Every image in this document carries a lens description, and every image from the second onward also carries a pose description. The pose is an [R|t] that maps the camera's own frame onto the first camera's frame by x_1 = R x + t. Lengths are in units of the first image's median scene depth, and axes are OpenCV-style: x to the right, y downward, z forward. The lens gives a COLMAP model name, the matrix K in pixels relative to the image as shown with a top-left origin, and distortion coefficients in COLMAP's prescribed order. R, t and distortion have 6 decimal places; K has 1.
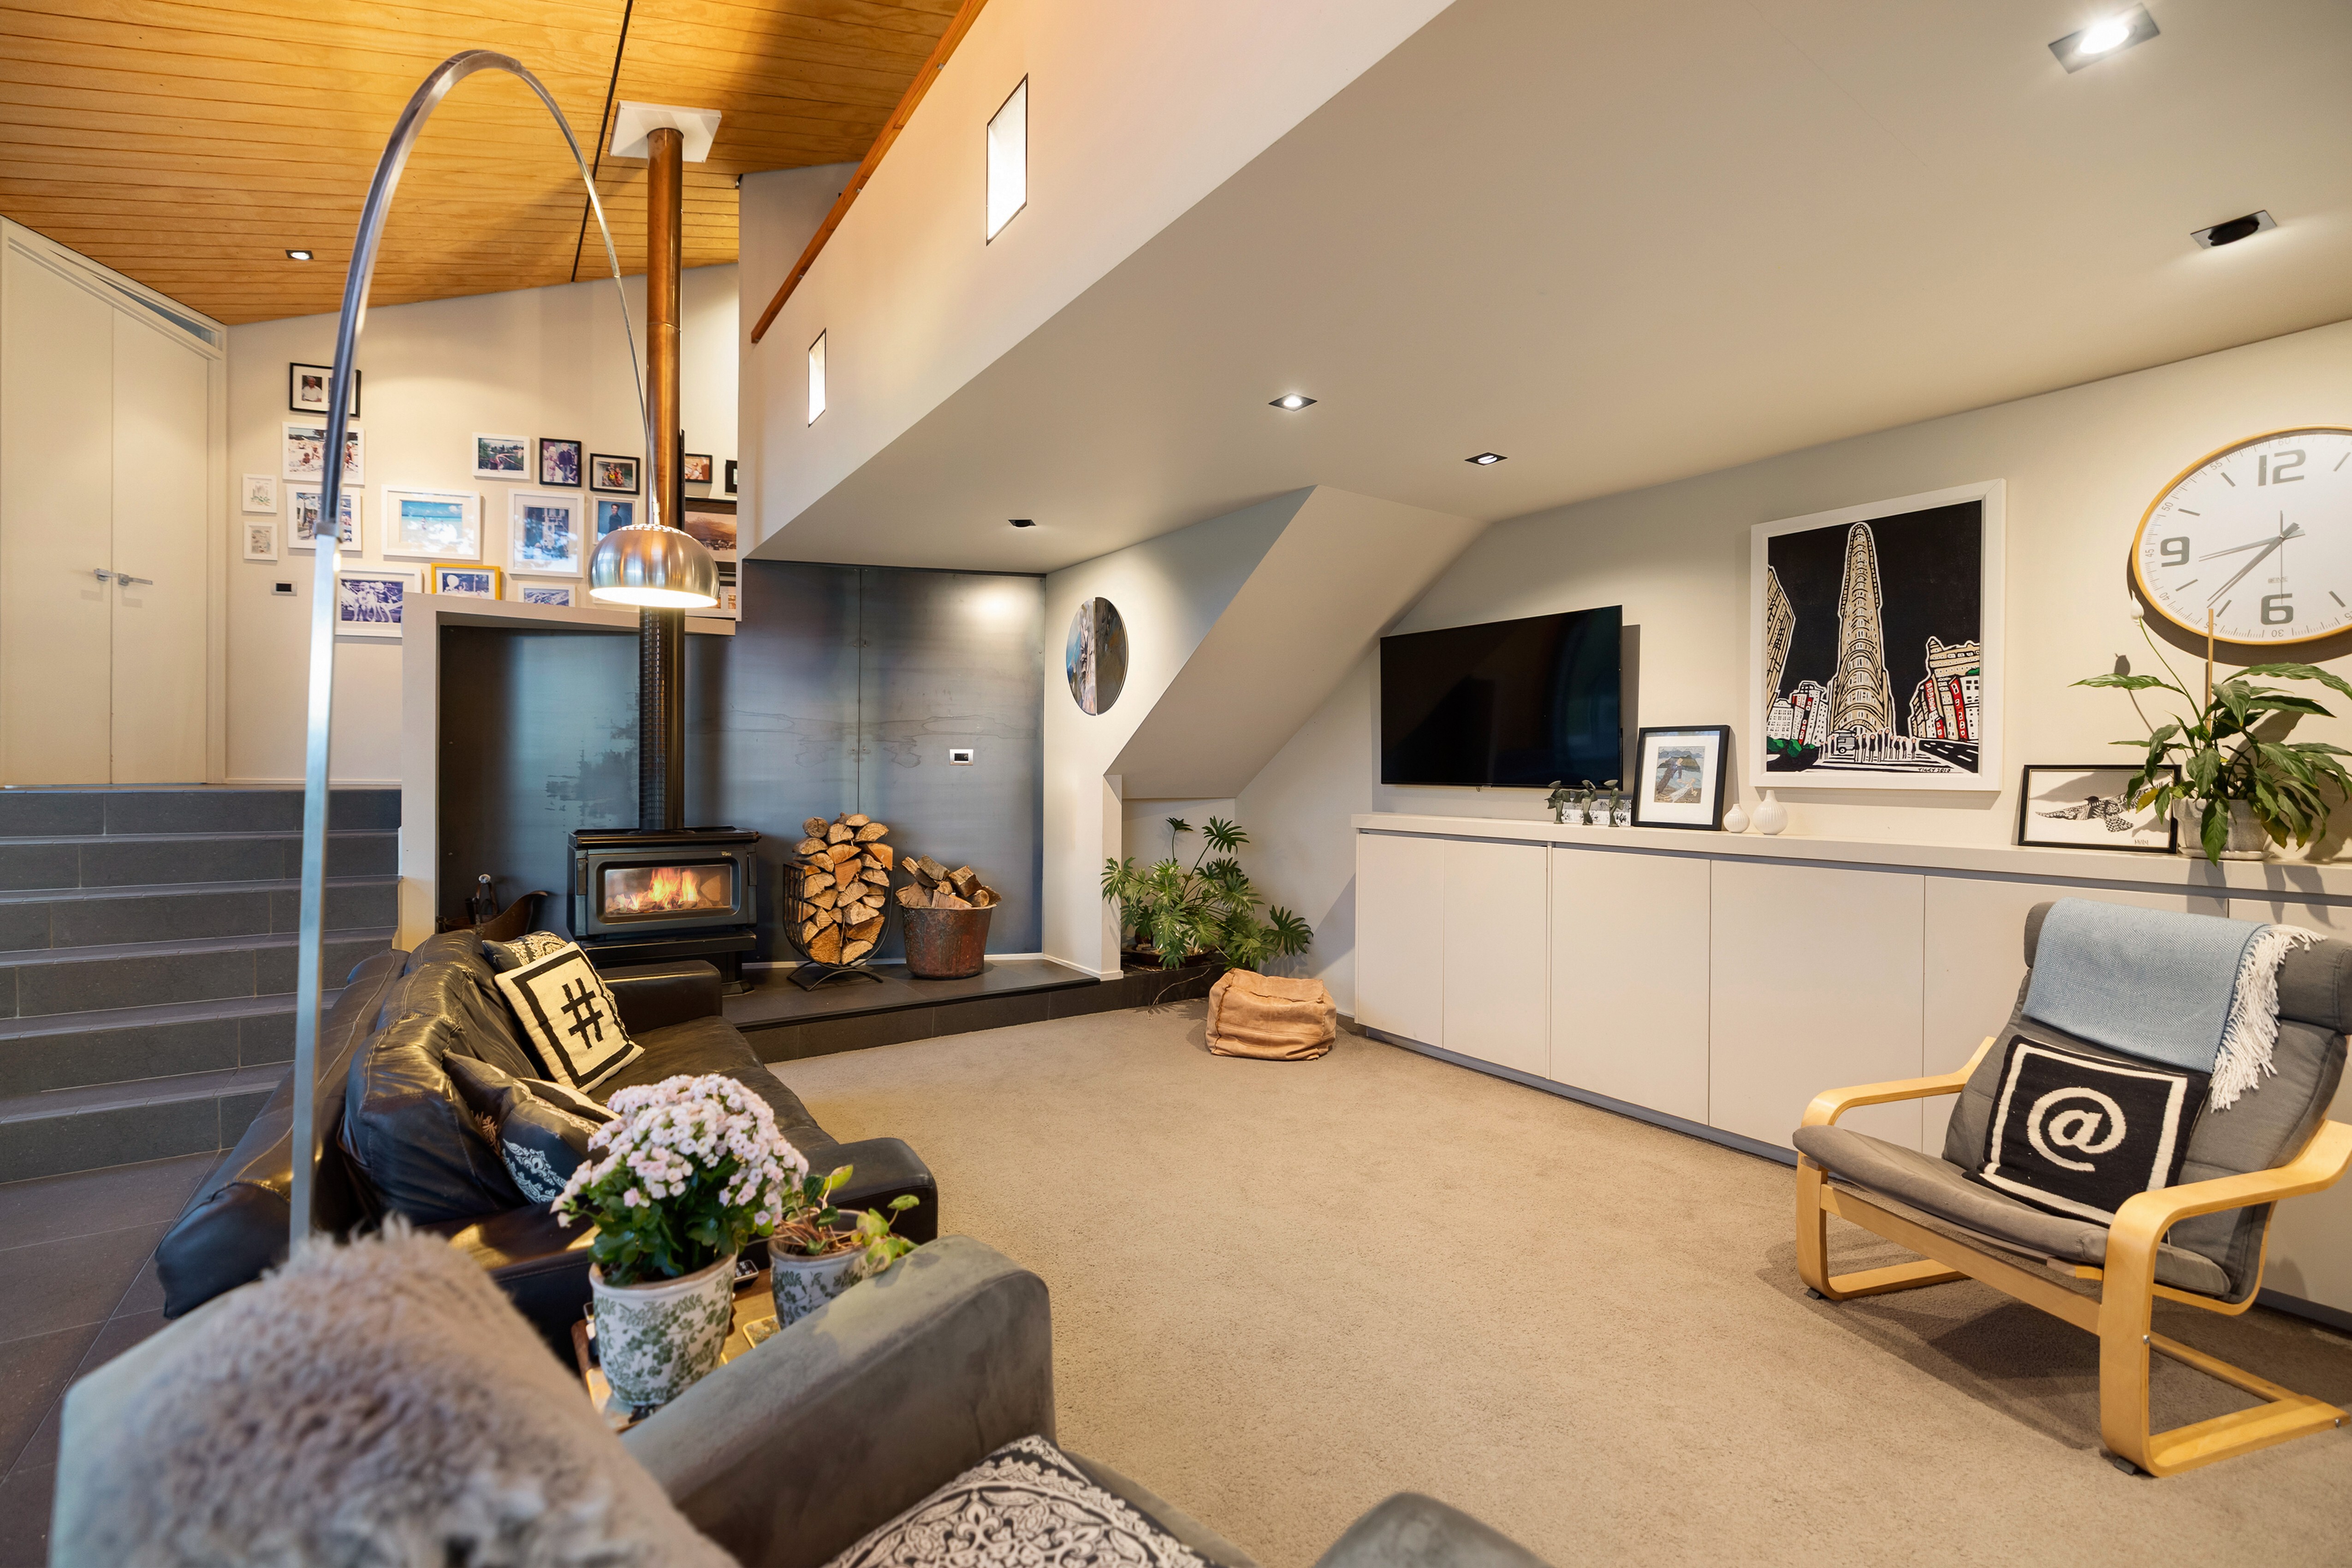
lens RADIAL K [[988.3, 0, 1161.7], [0, 988.3, 781.2], [0, 0, 1]] dist [0.005347, -0.000169]
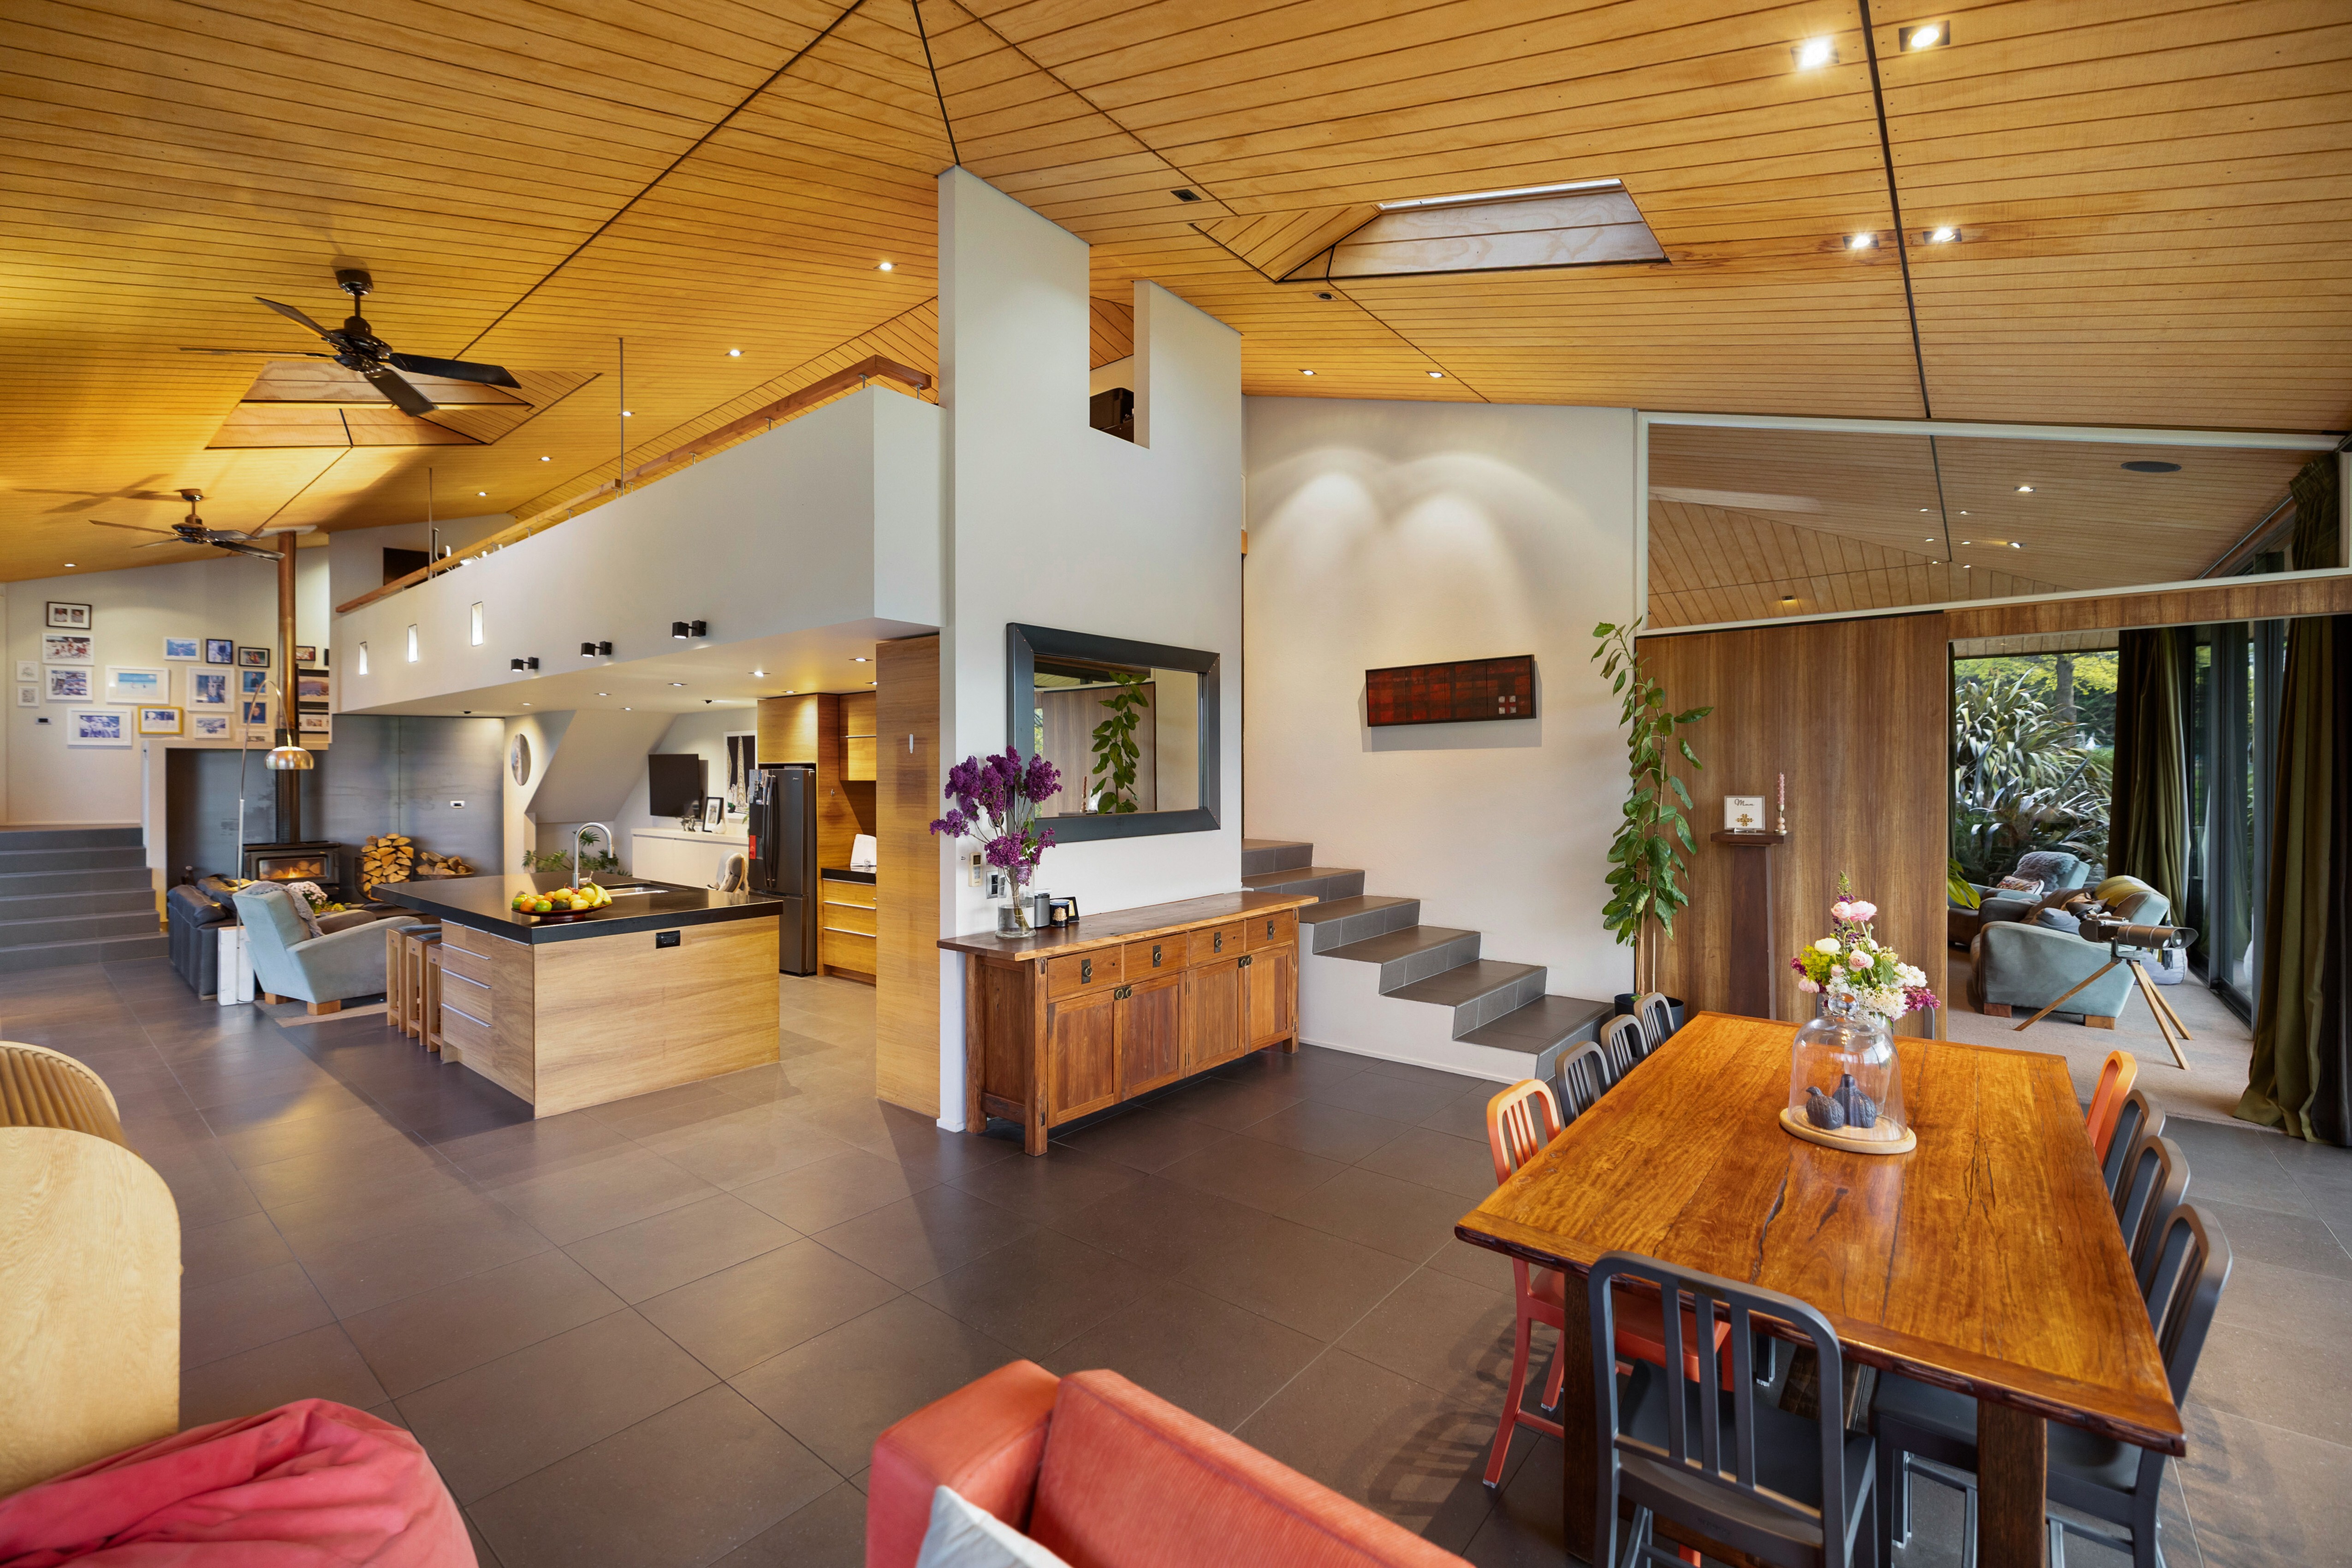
lens RADIAL K [[988.3, 0, 1161.7], [0, 988.3, 781.2], [0, 0, 1]] dist [0.005347, -0.000169]
pose [[0.963564, -0.010200, 0.267285, 0.988467], [0.010512, 0.999945, 0.000261, -0.086891], [-0.267273, 0.002558, 0.963617, -2.090806]]
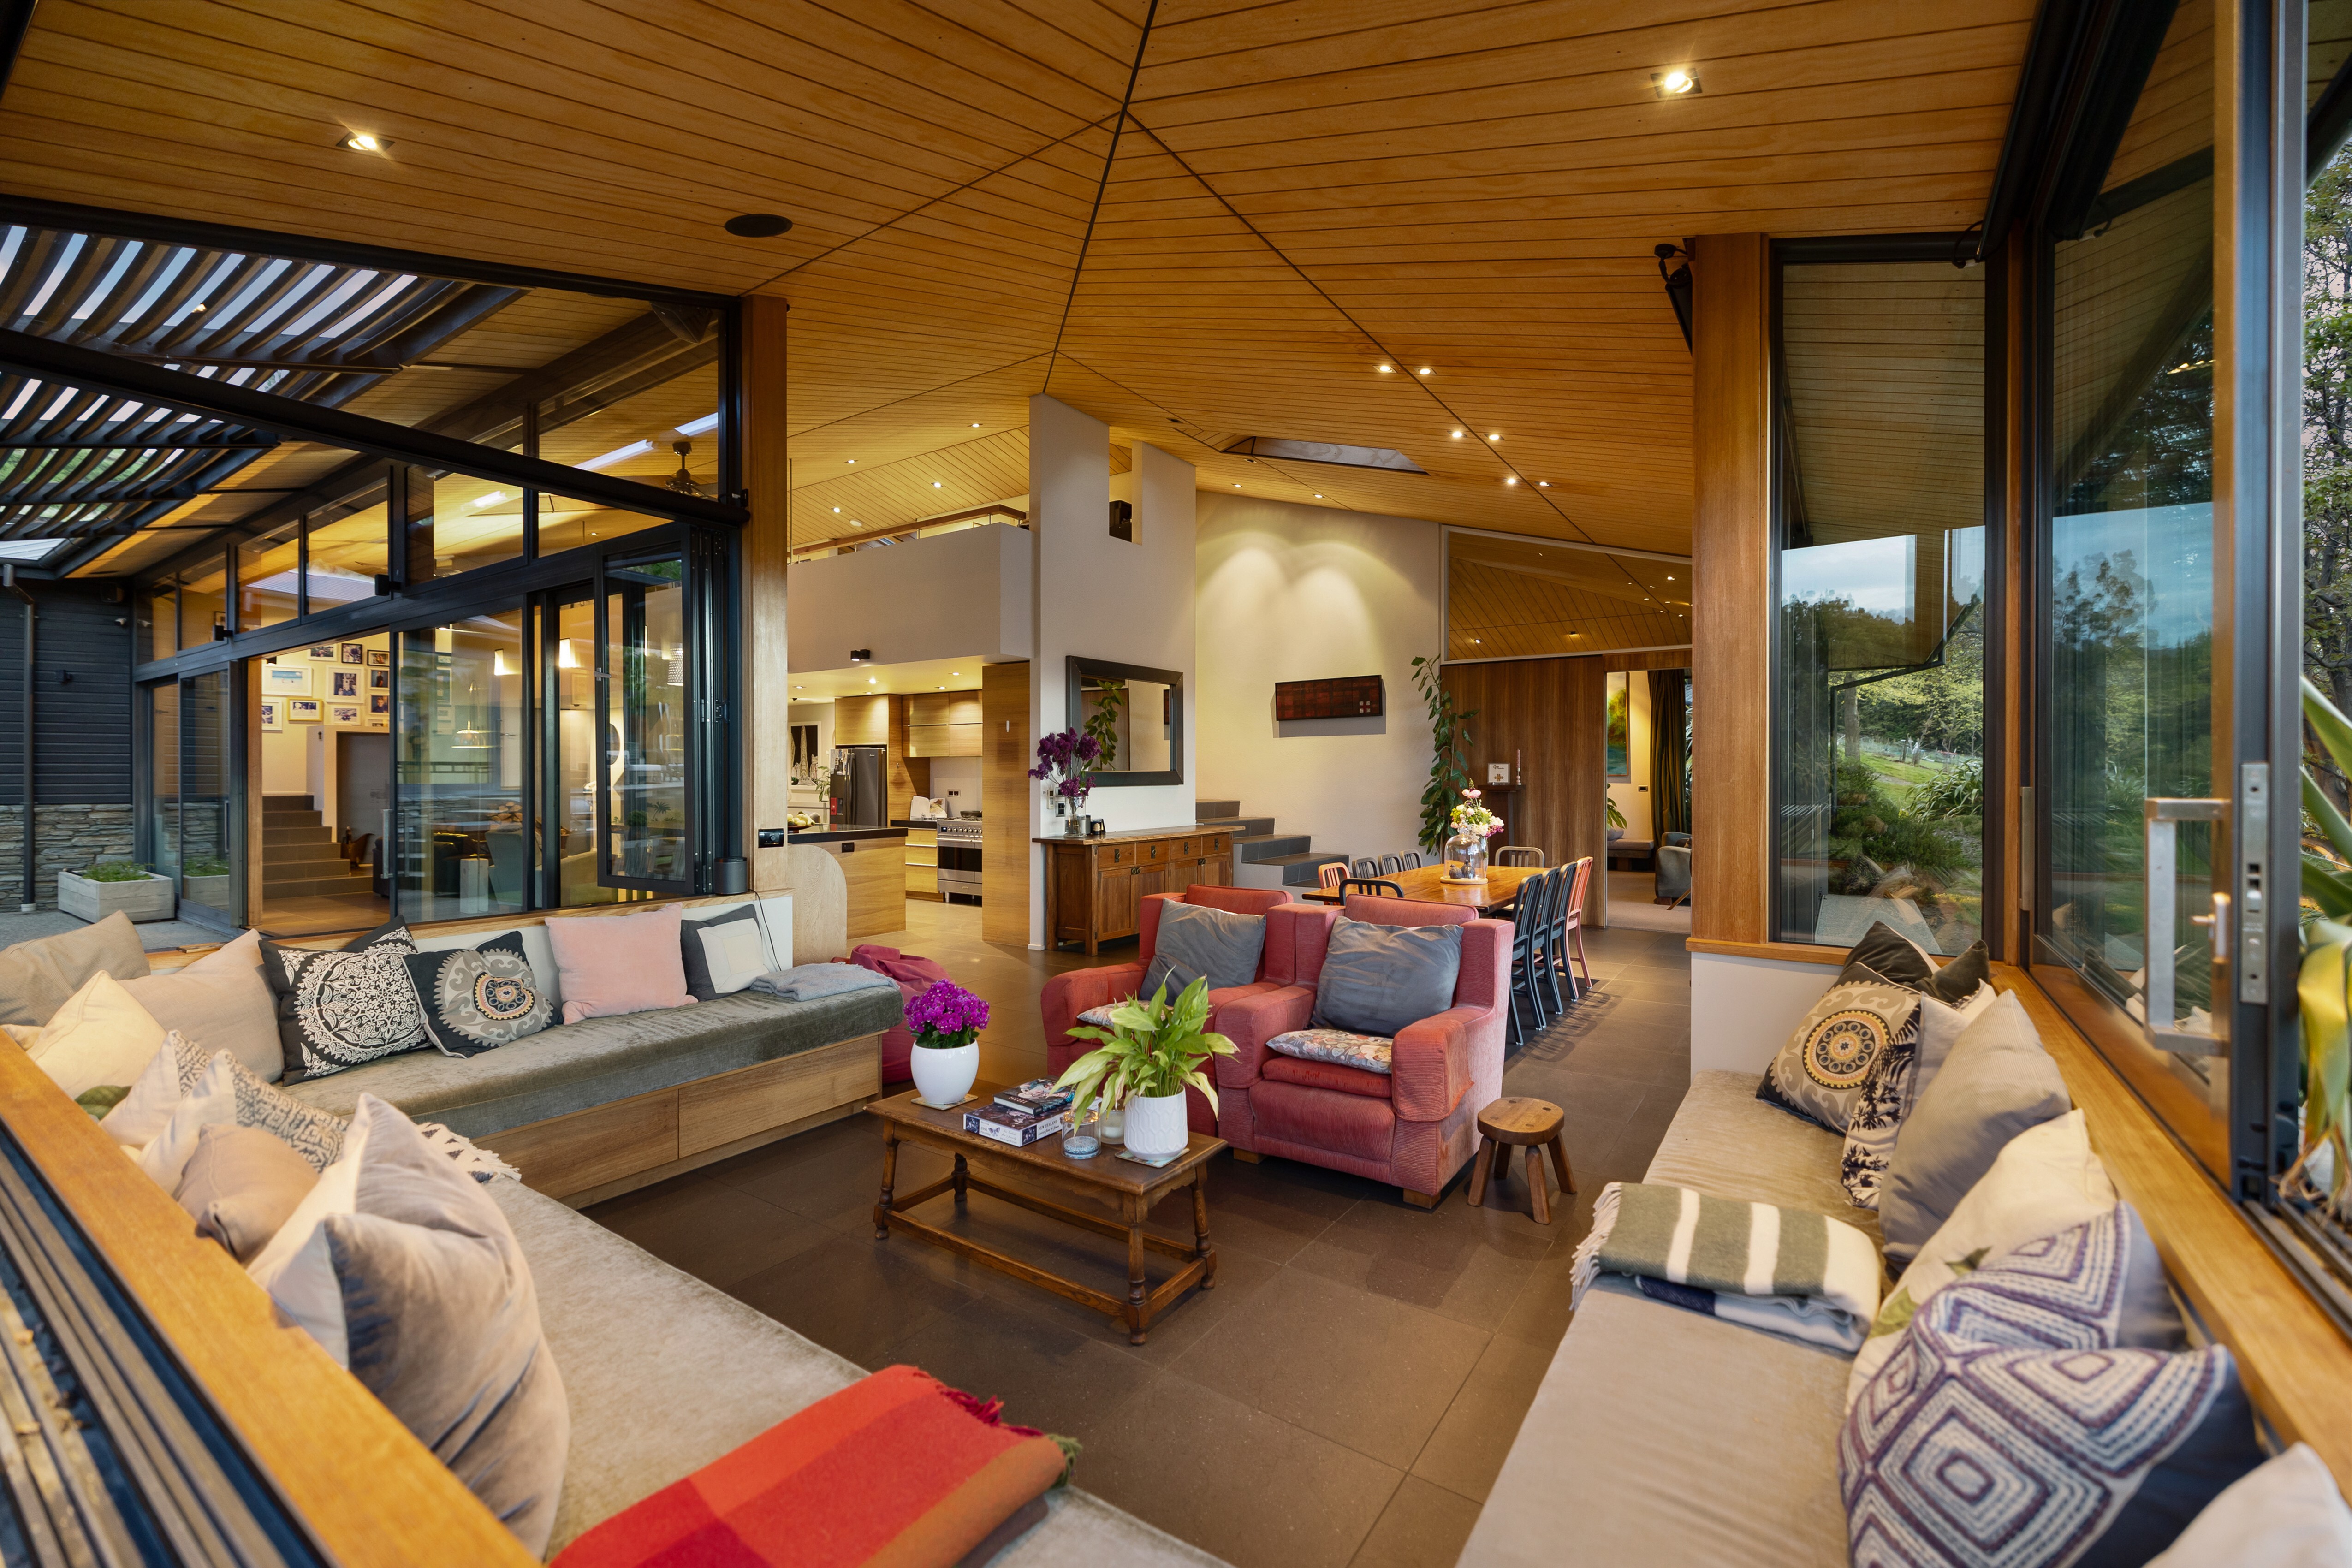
lens RADIAL K [[993.3, 0, 1176.0], [0, 993.3, 784.0], [0, 0, 1]] dist [0.006890, 0.000039]
pose [[0.932032, -0.009346, 0.362254, 0.543552], [0.008746, 0.999956, 0.003296, -0.012032], [-0.362269, 0.000096, 0.932073, -2.983579]]
